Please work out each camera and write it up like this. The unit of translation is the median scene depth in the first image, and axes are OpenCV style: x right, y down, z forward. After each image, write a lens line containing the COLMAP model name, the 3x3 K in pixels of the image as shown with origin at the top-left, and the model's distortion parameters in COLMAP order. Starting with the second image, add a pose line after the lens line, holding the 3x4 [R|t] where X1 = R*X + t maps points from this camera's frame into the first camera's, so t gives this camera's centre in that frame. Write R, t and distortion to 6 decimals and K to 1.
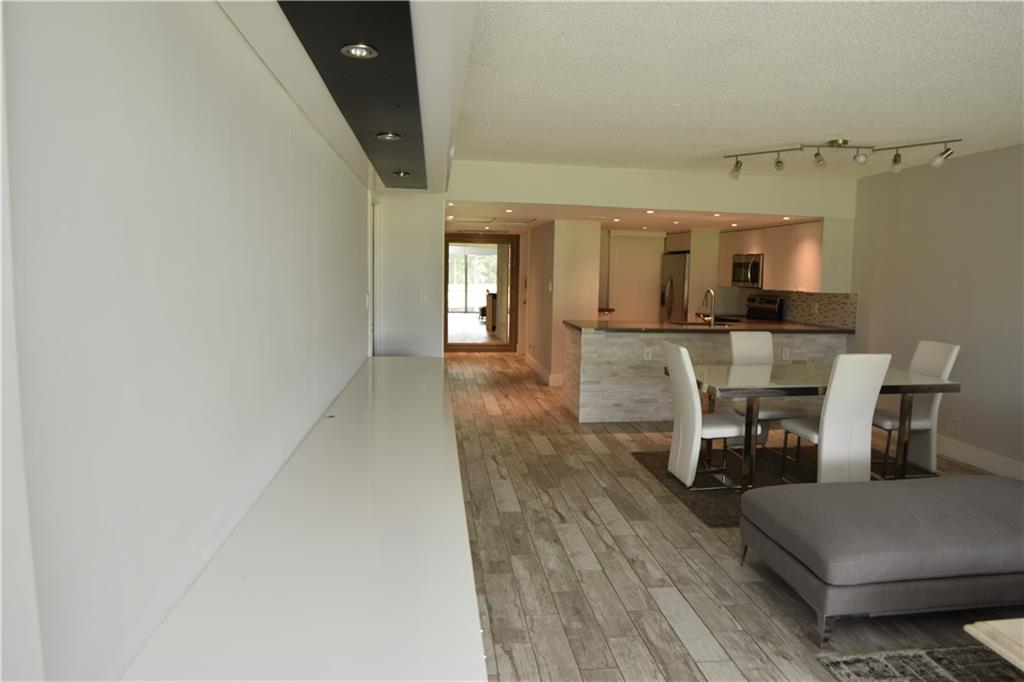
lens RADIAL K [[641.8, 0, 510.1], [0, 641.8, 342.3], [0, 0, 1]] dist [-0.110377, 0.042526]
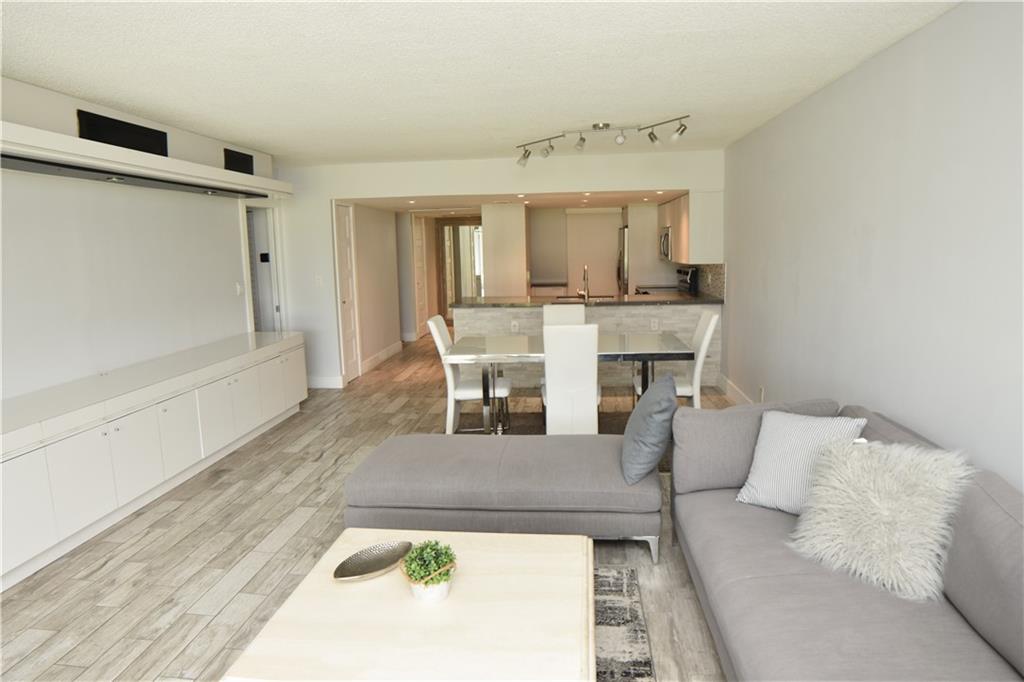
lens RADIAL K [[641.8, 0, 508.0], [0, 641.8, 342.1], [0, 0, 1]] dist [-0.110377, 0.042526]
pose [[0.976061, -0.009695, -0.217283, 0.656940], [0.018395, 0.999106, 0.038057, 0.004611], [0.216719, -0.041143, 0.975367, -0.120964]]
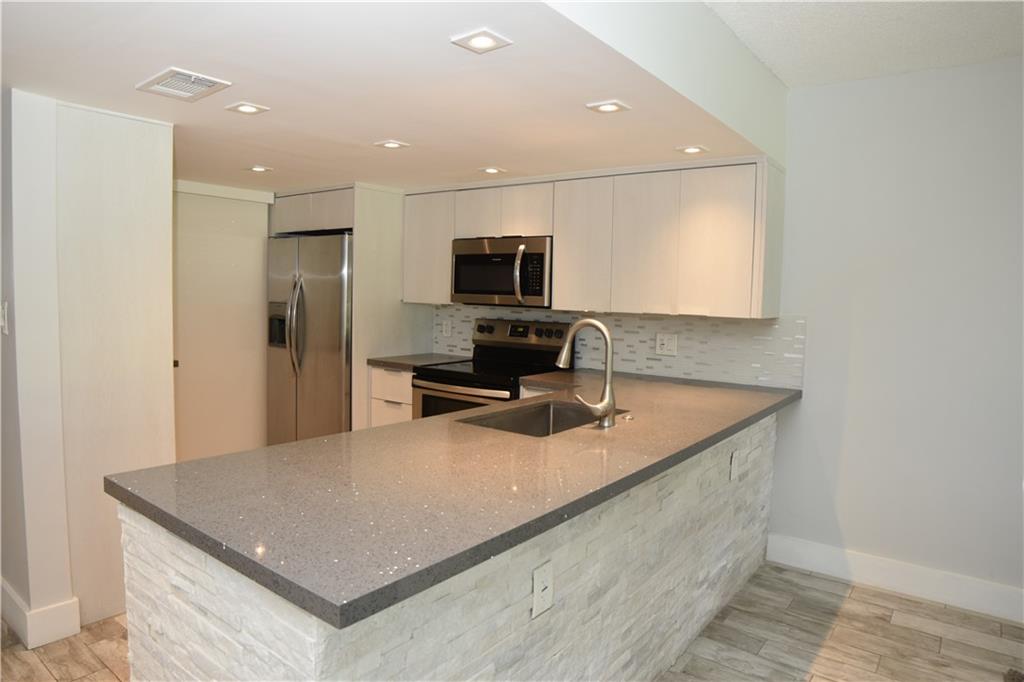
lens RADIAL K [[641.8, 0, 512.0], [0, 641.8, 343.0], [0, 0, 1]] dist [-0.110377, 0.042526]
pose [[0.691656, -0.057073, 0.719968, 0.044014], [0.065349, 0.997729, 0.016312, -0.123488], [-0.719264, 0.035767, 0.693815, 1.230087]]
